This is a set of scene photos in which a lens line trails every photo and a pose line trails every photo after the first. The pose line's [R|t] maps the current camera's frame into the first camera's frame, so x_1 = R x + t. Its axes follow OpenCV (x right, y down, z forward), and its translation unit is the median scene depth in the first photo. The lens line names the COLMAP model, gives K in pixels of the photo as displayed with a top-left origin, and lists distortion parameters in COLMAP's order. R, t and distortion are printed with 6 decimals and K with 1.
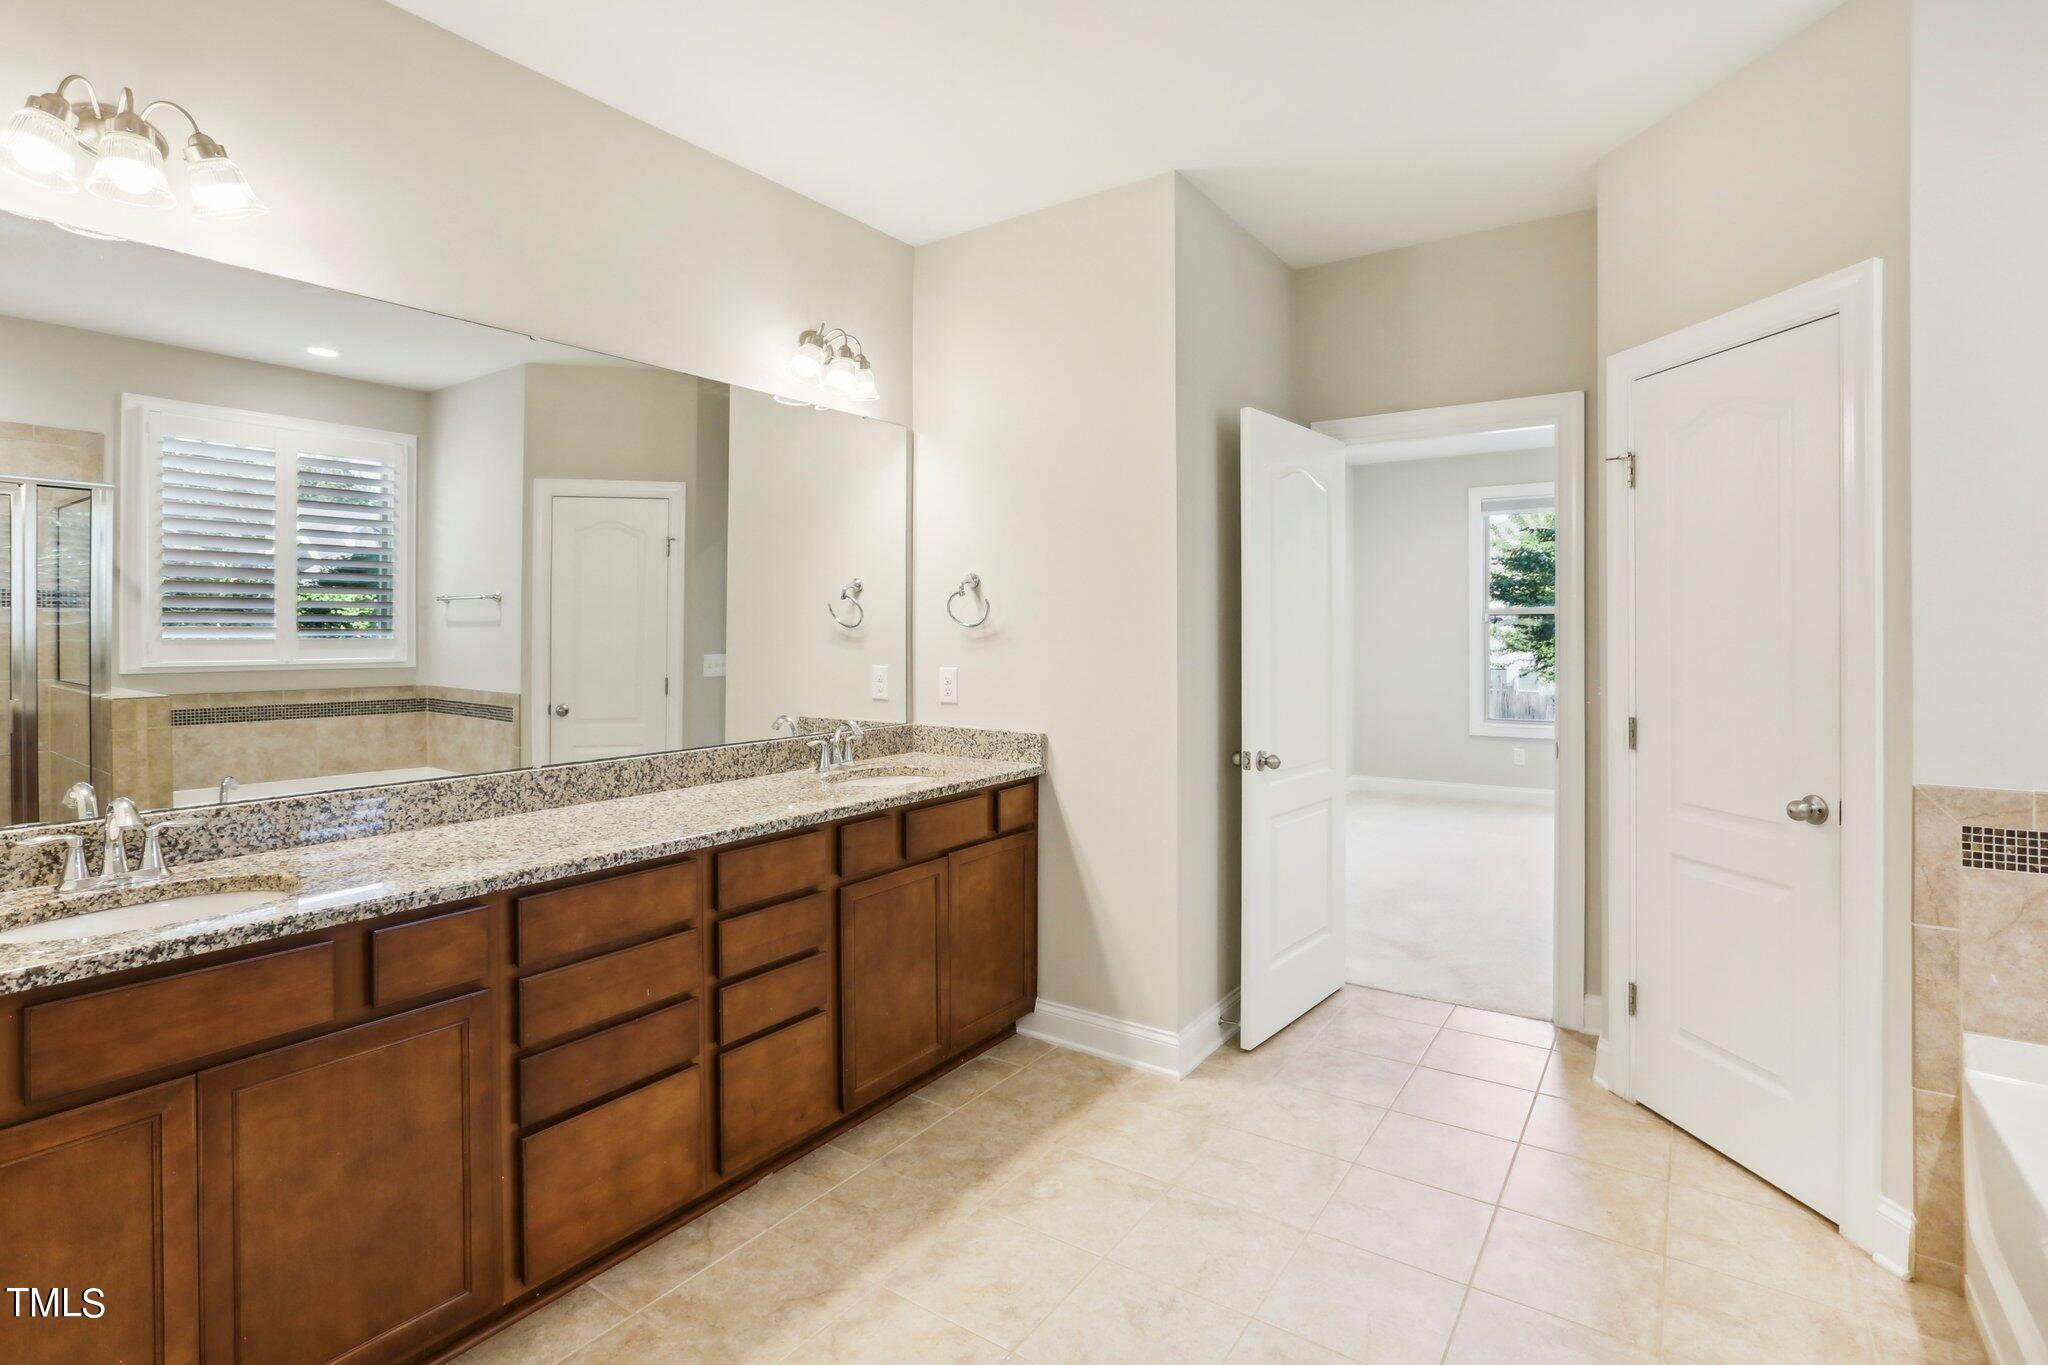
lens RADIAL K [[1019.2, 0, 992.2], [0, 1019.2, 635.9], [0, 0, 1]] dist [-0.003891, -0.000131]
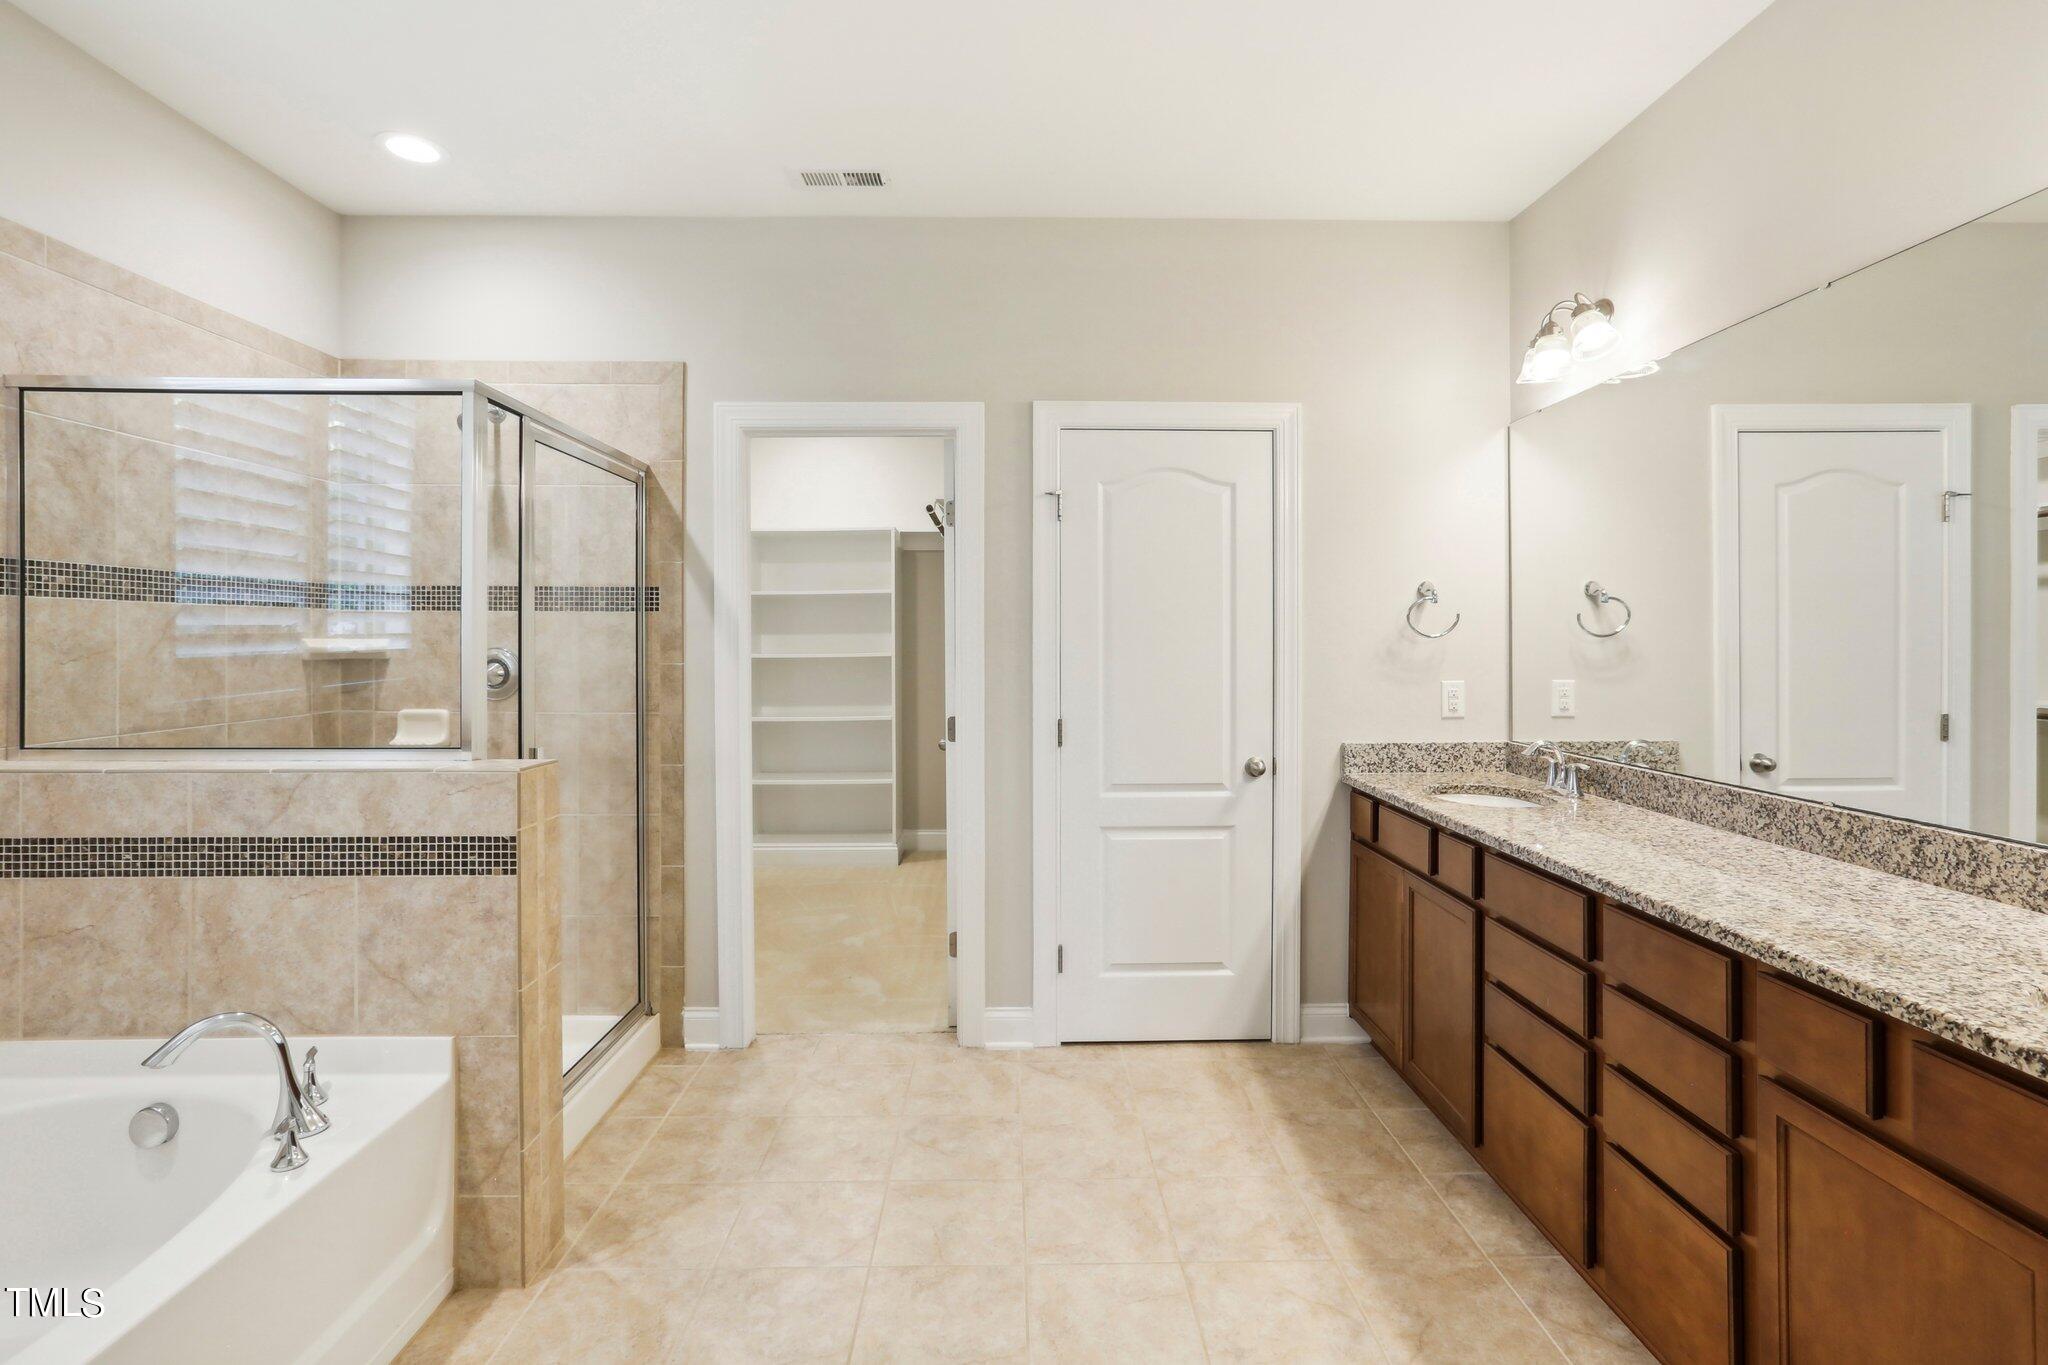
lens RADIAL K [[978.0, 0, 1035.3], [0, 978.0, 630.3], [0, 0, 1]] dist [-0.054330, 0.022851]
pose [[-0.794013, -0.005045, -0.607880, 0.550440], [-0.001648, 0.999980, -0.006146, -0.007433], [0.607899, -0.003878, -0.794005, 1.247053]]
